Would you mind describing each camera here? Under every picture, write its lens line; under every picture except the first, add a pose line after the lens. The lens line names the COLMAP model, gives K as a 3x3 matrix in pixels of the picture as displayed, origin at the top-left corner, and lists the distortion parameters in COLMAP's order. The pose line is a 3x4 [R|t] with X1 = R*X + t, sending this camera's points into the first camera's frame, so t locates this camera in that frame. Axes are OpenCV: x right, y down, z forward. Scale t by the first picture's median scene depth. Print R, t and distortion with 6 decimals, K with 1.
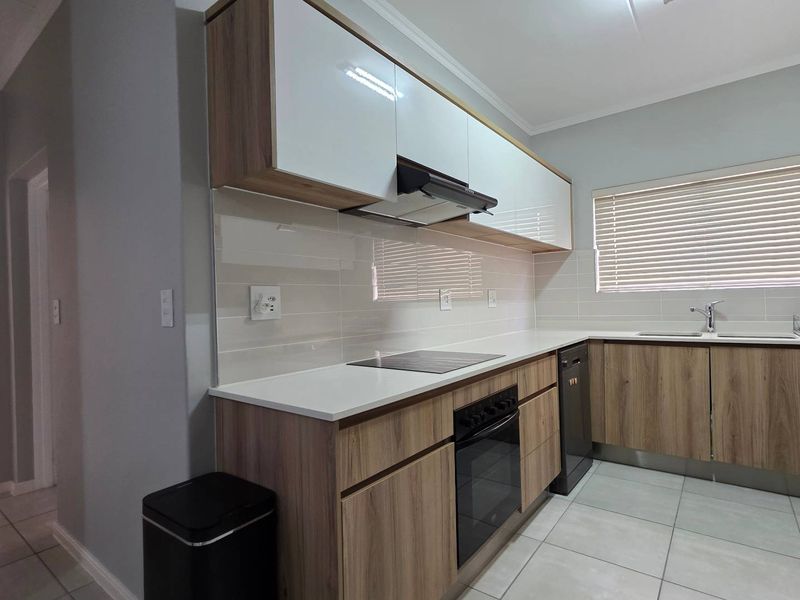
lens RADIAL K [[417.3, 0, 400.0], [0, 417.3, 300.0], [0, 0, 1]] dist [0.000874, 0.000390]
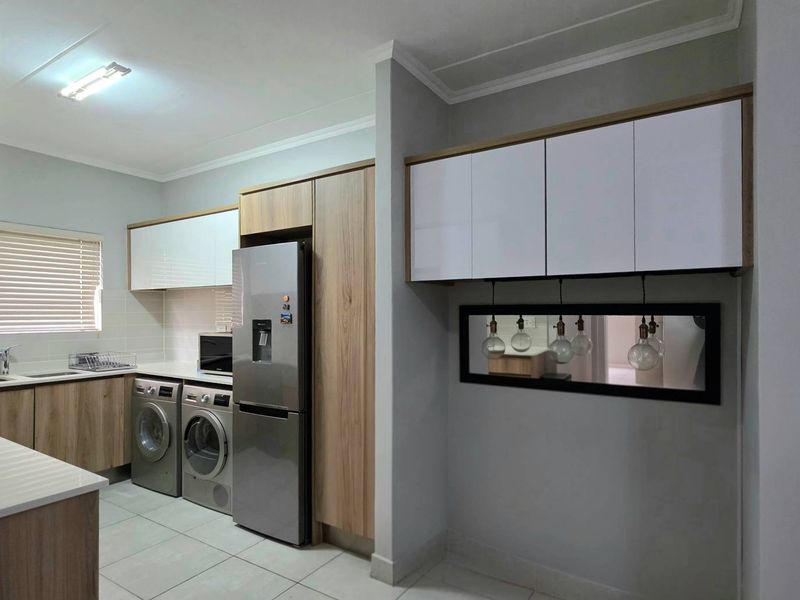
lens RADIAL K [[473.5, 0, 398.0], [0, 473.5, 306.0], [0, 0, 1]] dist [-0.001968, -0.000215]
pose [[-0.090290, 0.041593, 0.995047, -0.587898], [-0.006621, 0.999080, -0.042363, -0.055465], [-0.995894, -0.010413, -0.089932, 0.134950]]
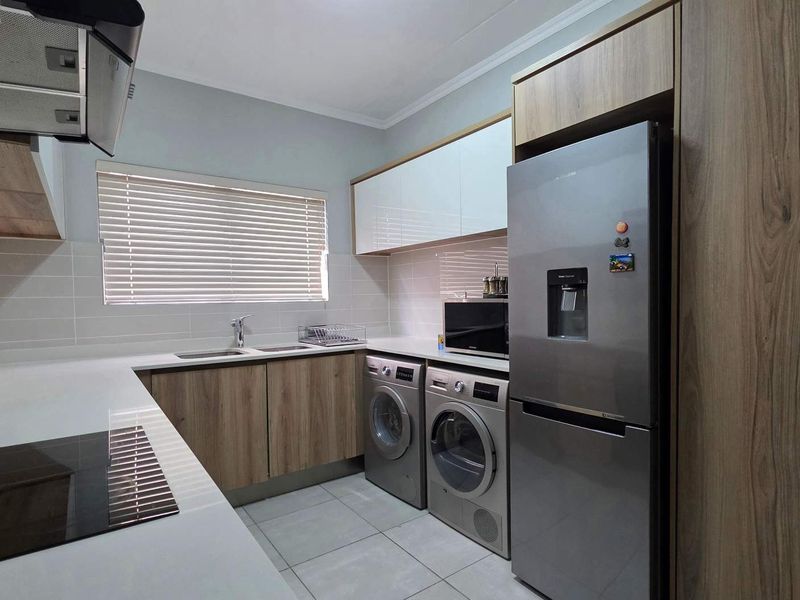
lens RADIAL K [[436.5, 0, 400.0], [0, 436.5, 300.0], [0, 0, 1]] dist [0.000805, 0.001281]
pose [[0.277910, 0.015790, 0.960477, -0.141899], [0.001318, 0.999858, -0.016818, -0.015662], [-0.960606, 0.005940, 0.277850, 0.395268]]
